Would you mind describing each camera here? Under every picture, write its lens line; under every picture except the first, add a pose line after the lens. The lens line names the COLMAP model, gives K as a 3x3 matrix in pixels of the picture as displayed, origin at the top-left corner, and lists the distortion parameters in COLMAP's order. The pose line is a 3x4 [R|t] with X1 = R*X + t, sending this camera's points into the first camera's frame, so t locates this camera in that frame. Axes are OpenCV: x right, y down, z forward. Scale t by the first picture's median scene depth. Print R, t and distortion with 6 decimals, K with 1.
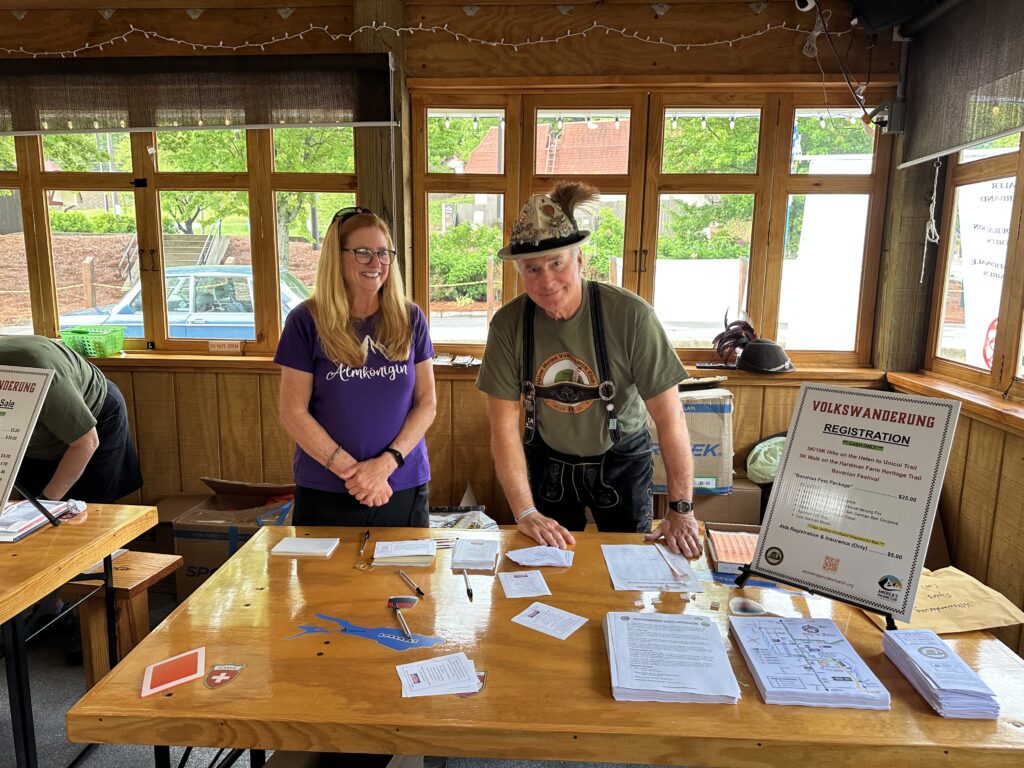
lens RADIAL K [[702.8, 0, 489.7], [0, 702.8, 387.0], [0, 0, 1]] dist [0.080018, -0.087583]
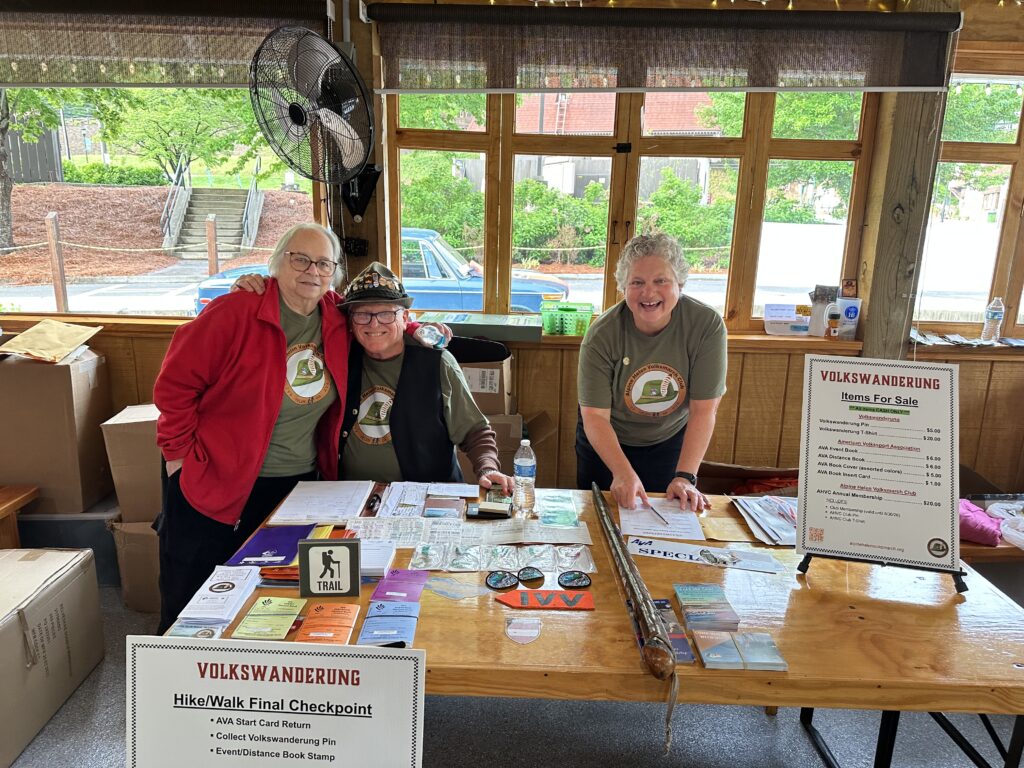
lens RADIAL K [[720.9, 0, 507.5], [0, 720.9, 386.3], [0, 0, 1]] dist [0.047993, -0.049084]
pose [[0.998748, 0.006463, 0.049598, -0.671175], [-0.008908, 0.998748, 0.049228, -0.017524], [-0.049218, -0.049608, 0.997555, 0.040643]]
